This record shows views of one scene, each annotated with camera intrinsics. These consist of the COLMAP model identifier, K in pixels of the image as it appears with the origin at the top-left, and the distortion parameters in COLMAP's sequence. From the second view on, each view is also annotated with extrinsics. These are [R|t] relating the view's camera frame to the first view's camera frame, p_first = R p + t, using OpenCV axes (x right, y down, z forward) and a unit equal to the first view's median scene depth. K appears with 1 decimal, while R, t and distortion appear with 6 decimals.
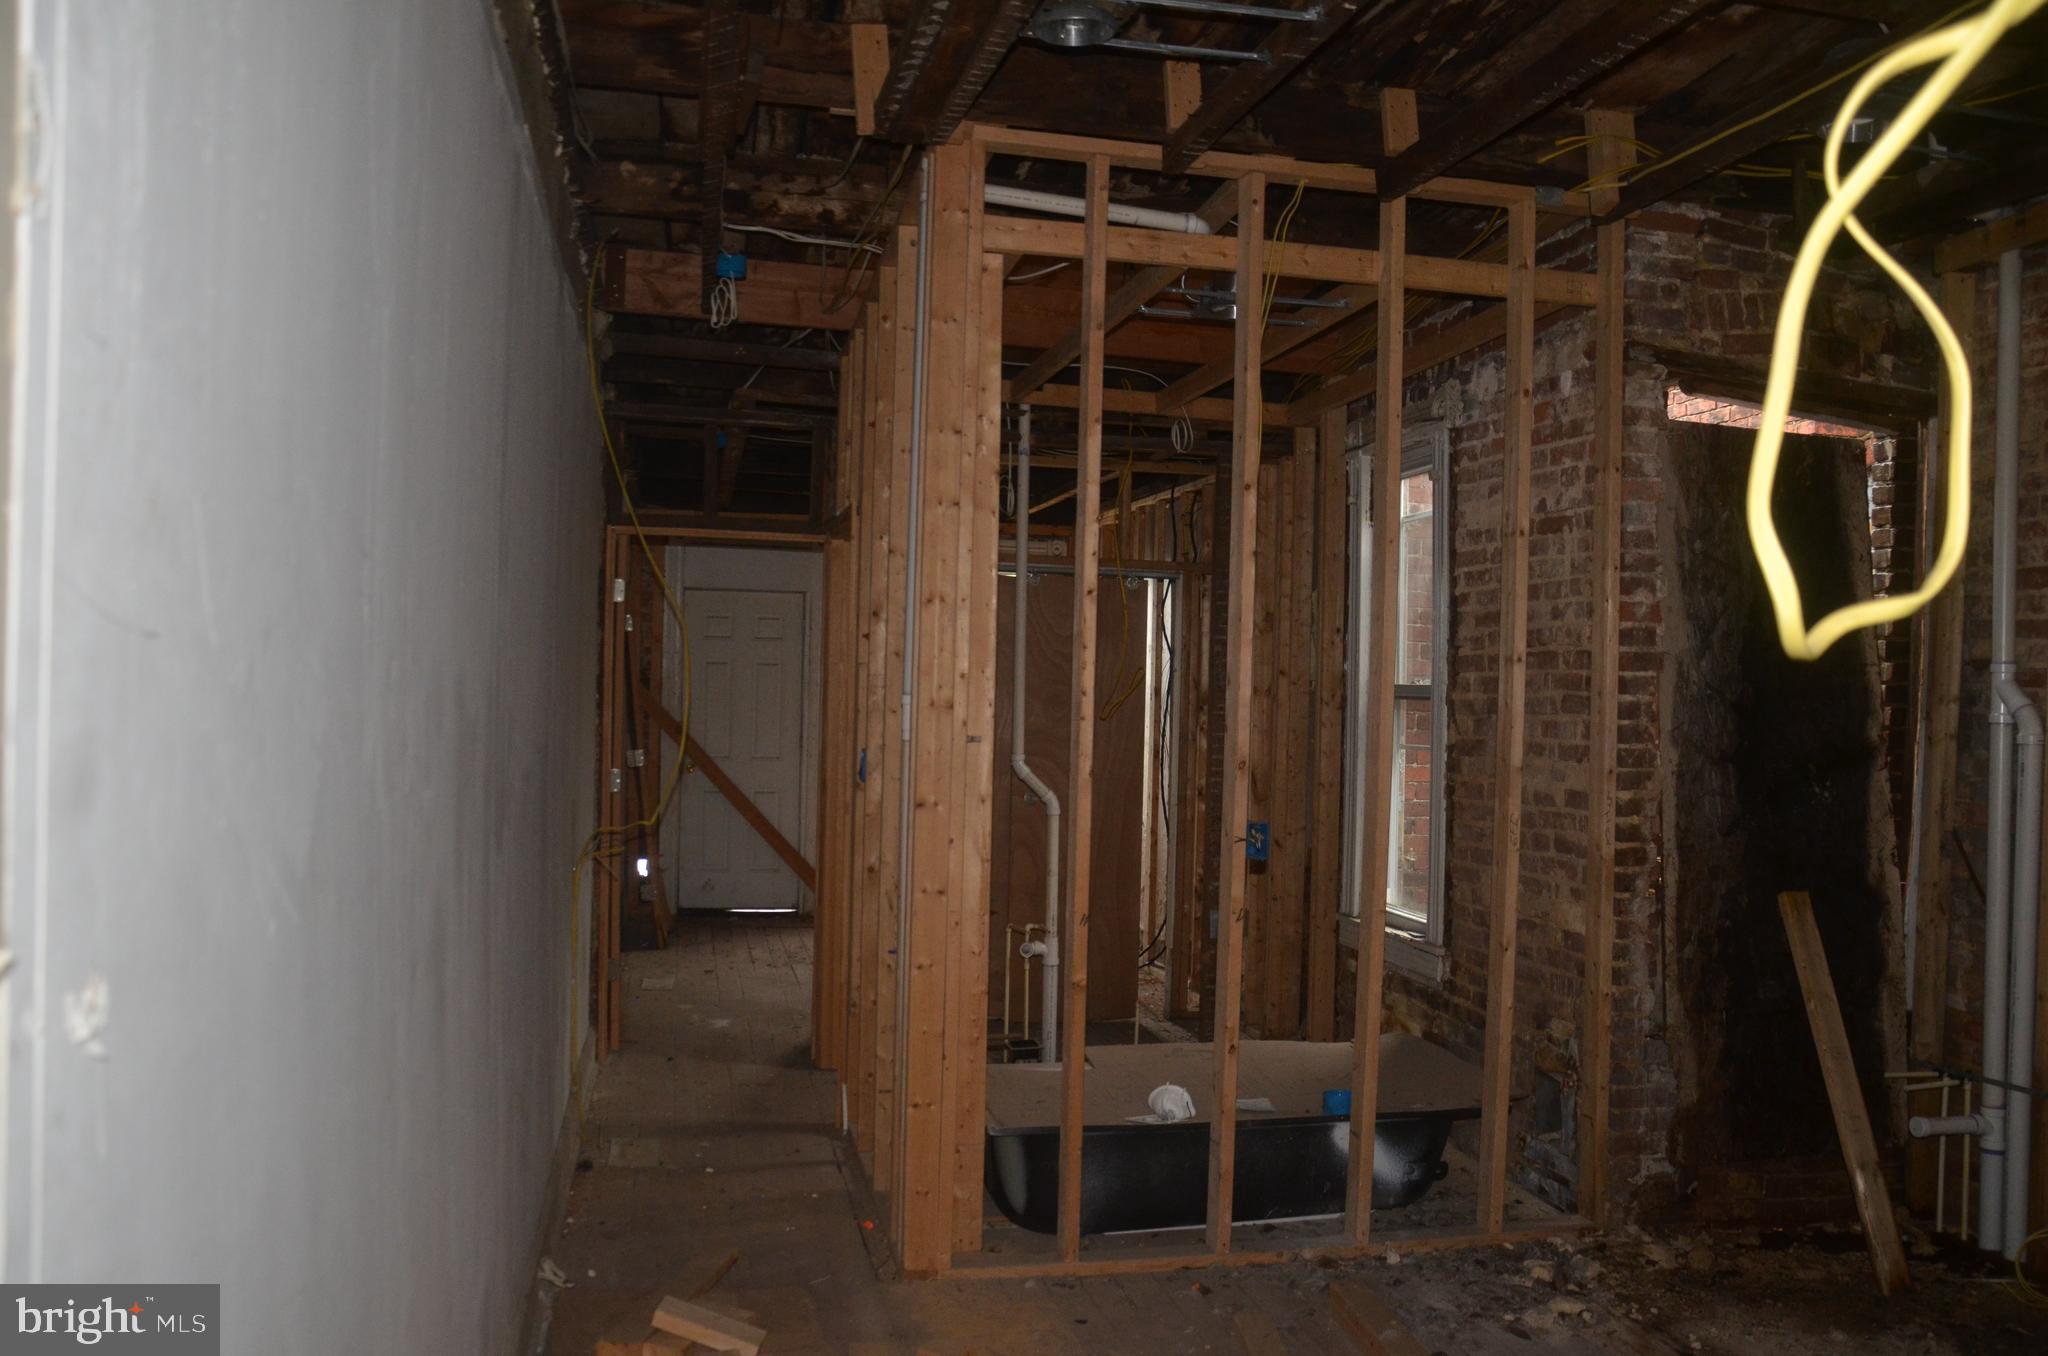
lens RADIAL K [[1613.3, 0, 1035.4], [0, 1613.3, 686.3], [0, 0, 1]] dist [-0.145437, 0.103980]
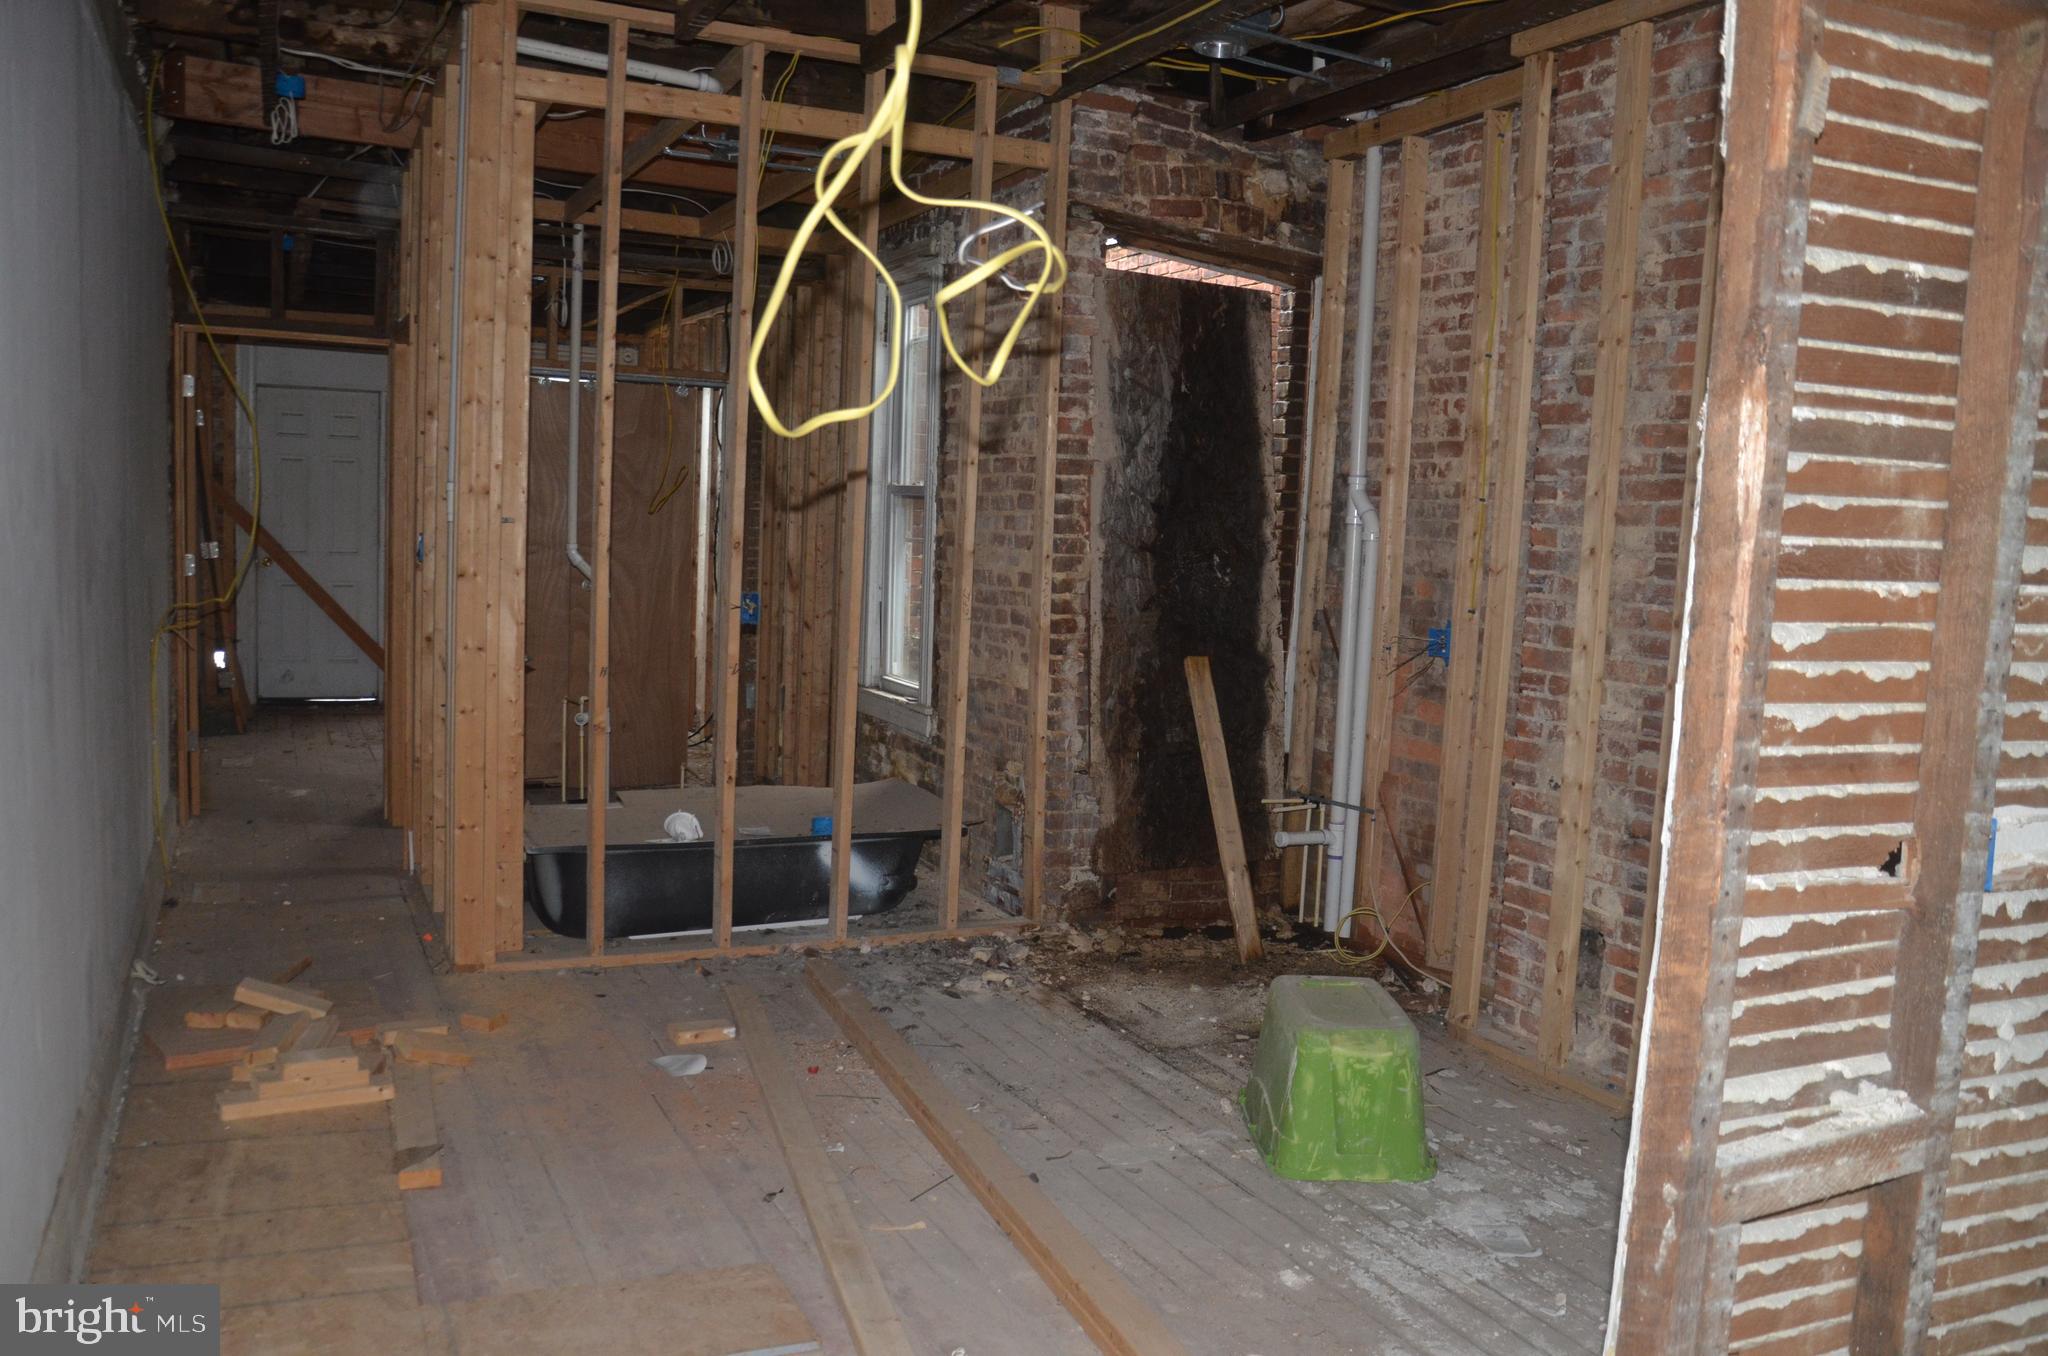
lens RADIAL K [[1613.3, 0, 1031.5], [0, 1613.3, 694.9], [0, 0, 1]] dist [-0.145437, 0.103980]
pose [[0.972022, -0.006684, 0.234794, 0.056168], [-0.021767, 0.992731, 0.118372, 0.012616], [-0.233878, -0.120171, 0.964811, -0.210648]]
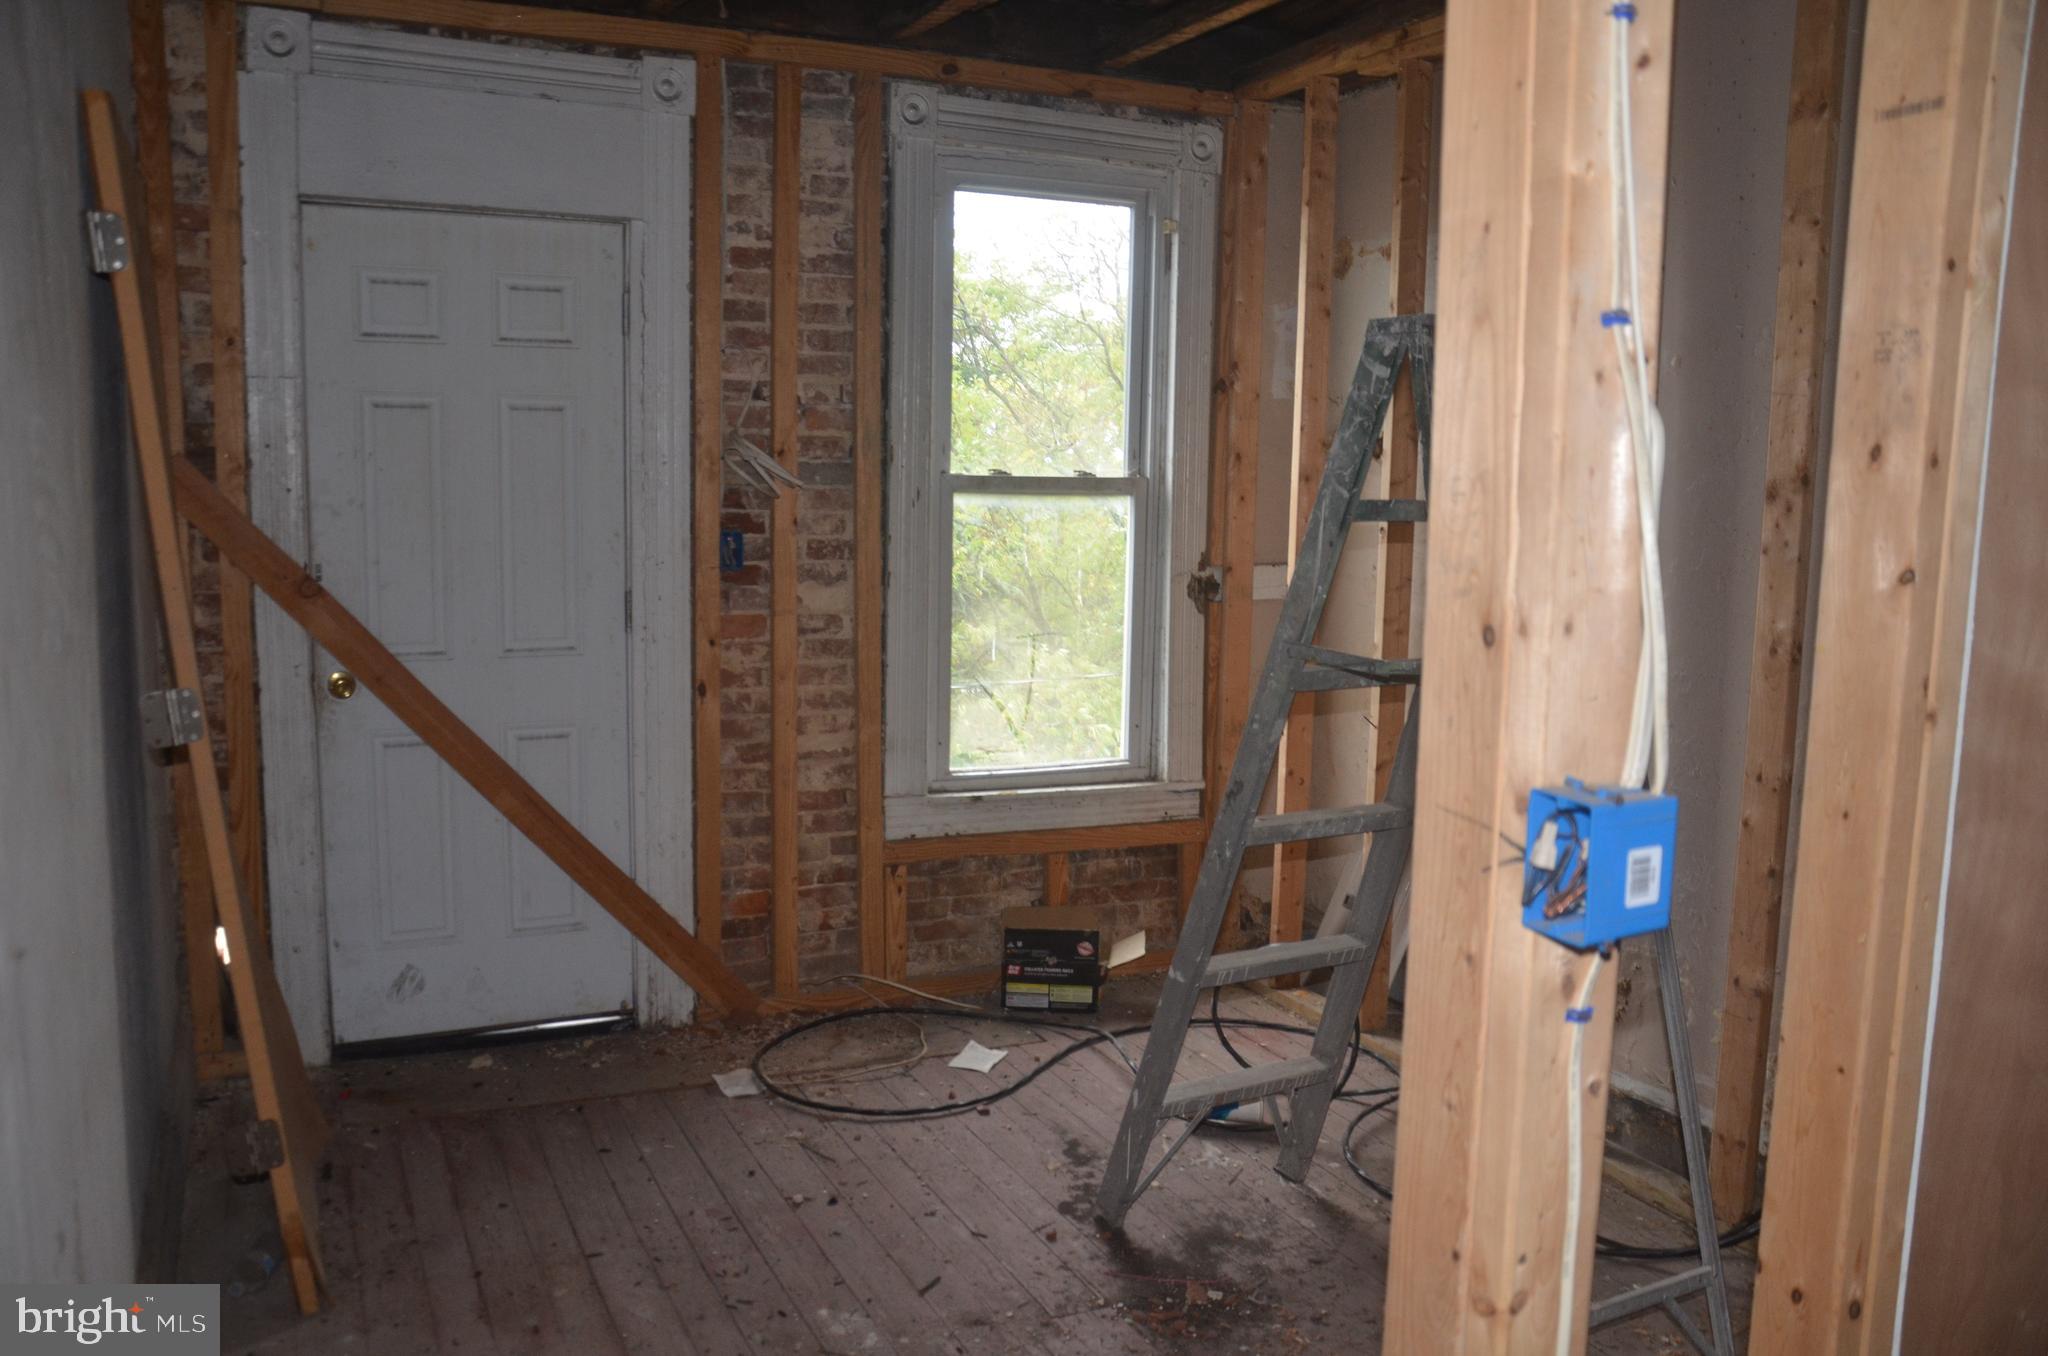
lens RADIAL K [[1613.3, 0, 1013.5], [0, 1613.3, 689.8], [0, 0, 1]] dist [-0.145437, 0.103980]
pose [[0.972875, -0.041154, 0.227642, -0.314228], [0.012034, 0.991719, 0.127858, 0.013162], [-0.231019, -0.121650, 0.965314, 1.301469]]
